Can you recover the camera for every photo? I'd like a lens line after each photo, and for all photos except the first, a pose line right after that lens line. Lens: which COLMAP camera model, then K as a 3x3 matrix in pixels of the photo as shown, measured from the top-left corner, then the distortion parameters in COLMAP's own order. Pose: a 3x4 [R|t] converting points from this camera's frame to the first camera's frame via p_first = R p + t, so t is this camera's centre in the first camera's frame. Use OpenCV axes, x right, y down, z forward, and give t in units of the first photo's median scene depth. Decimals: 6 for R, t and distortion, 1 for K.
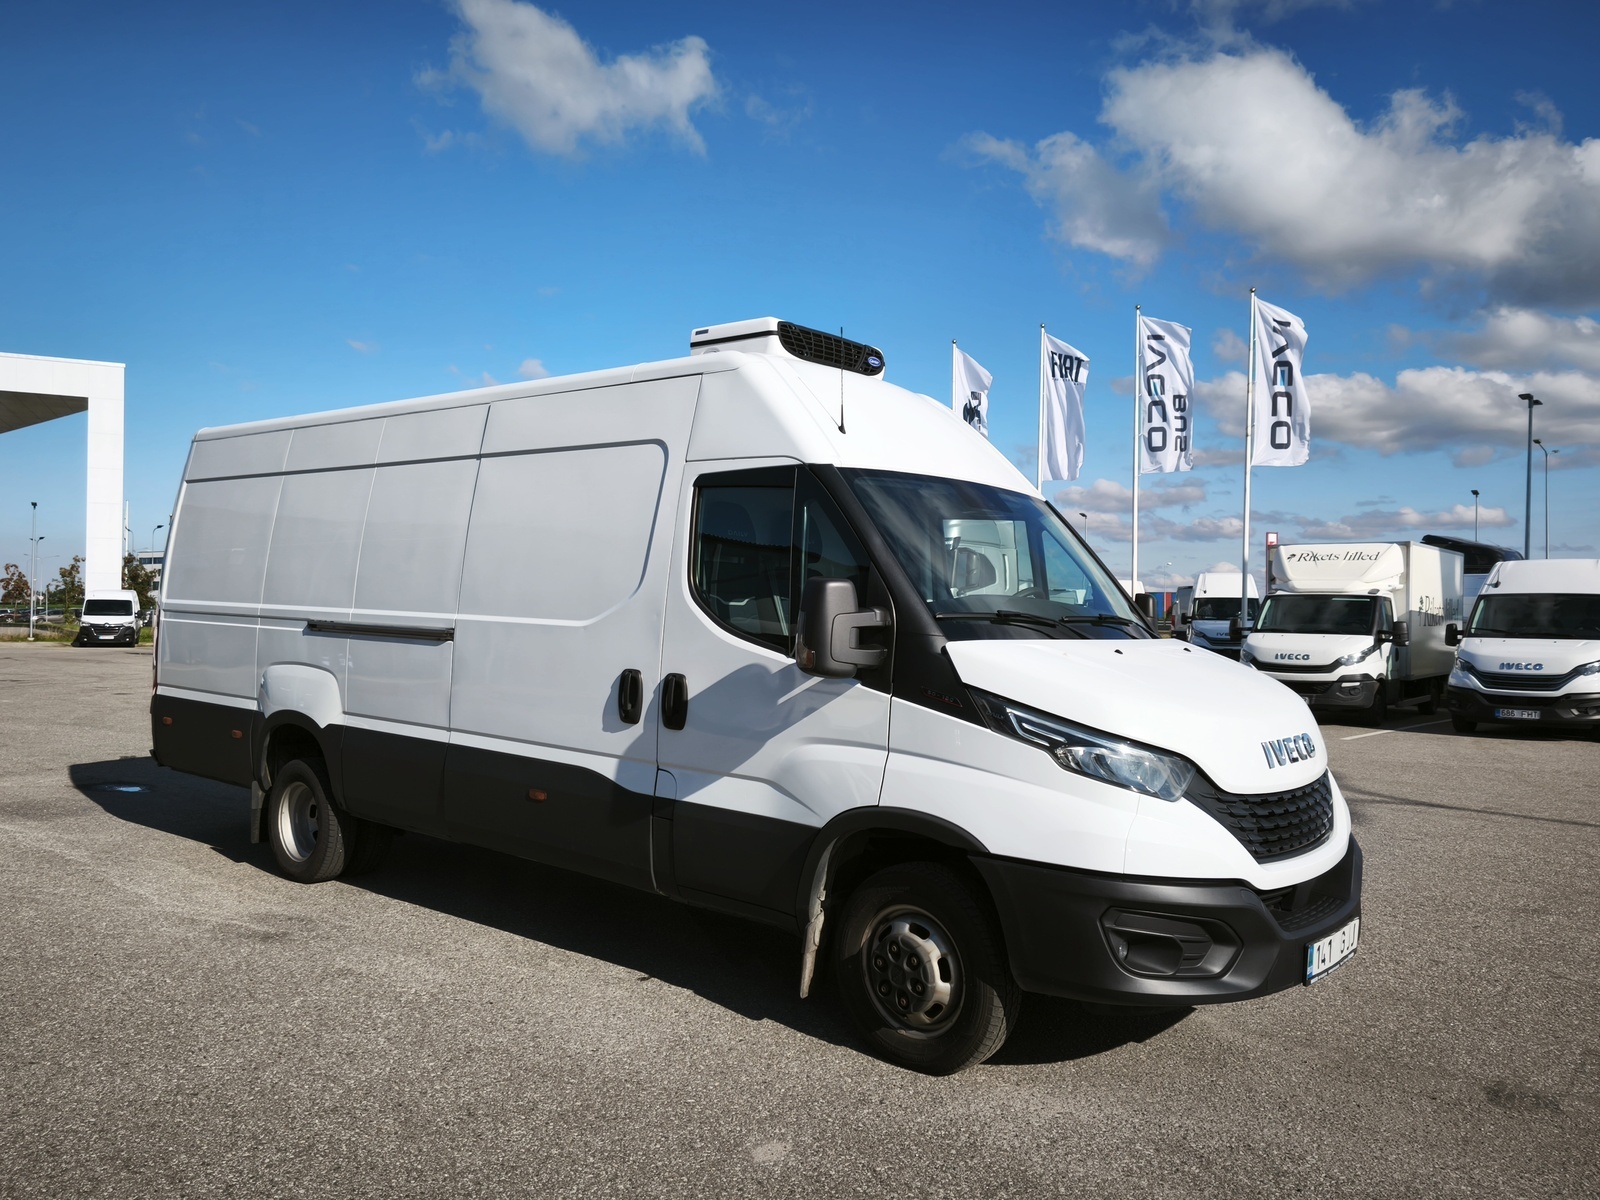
lens RADIAL K [[1180.8, 0, 797.8], [0, 1180.8, 606.6], [0, 0, 1]] dist [0.047159, 0.002280]
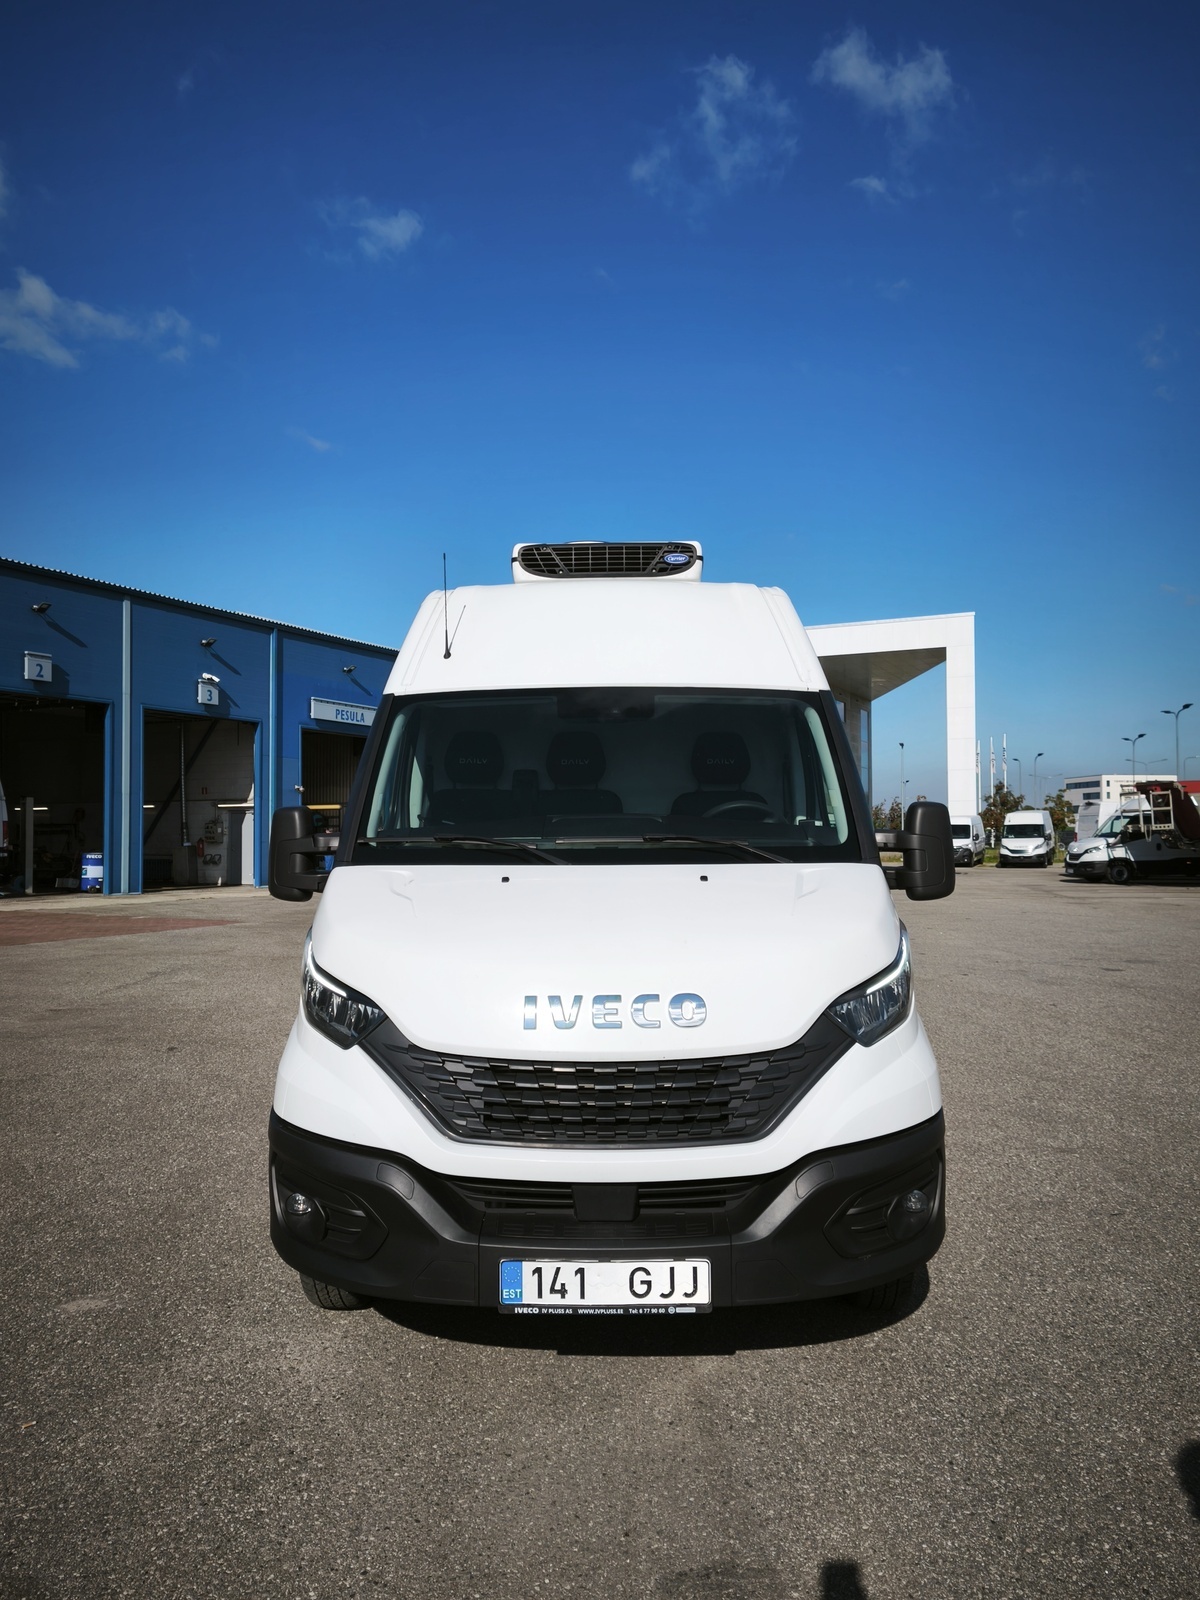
lens RADIAL K [[1180.8, 0, 597.0], [0, 1180.8, 800.3], [0, 0, 1]] dist [0.047159, 0.002280]
pose [[0.640806, -0.041325, -0.766590, 0.783626], [0.022881, 0.999135, -0.034734, 0.010402], [0.767362, 0.004718, 0.641197, 0.404158]]
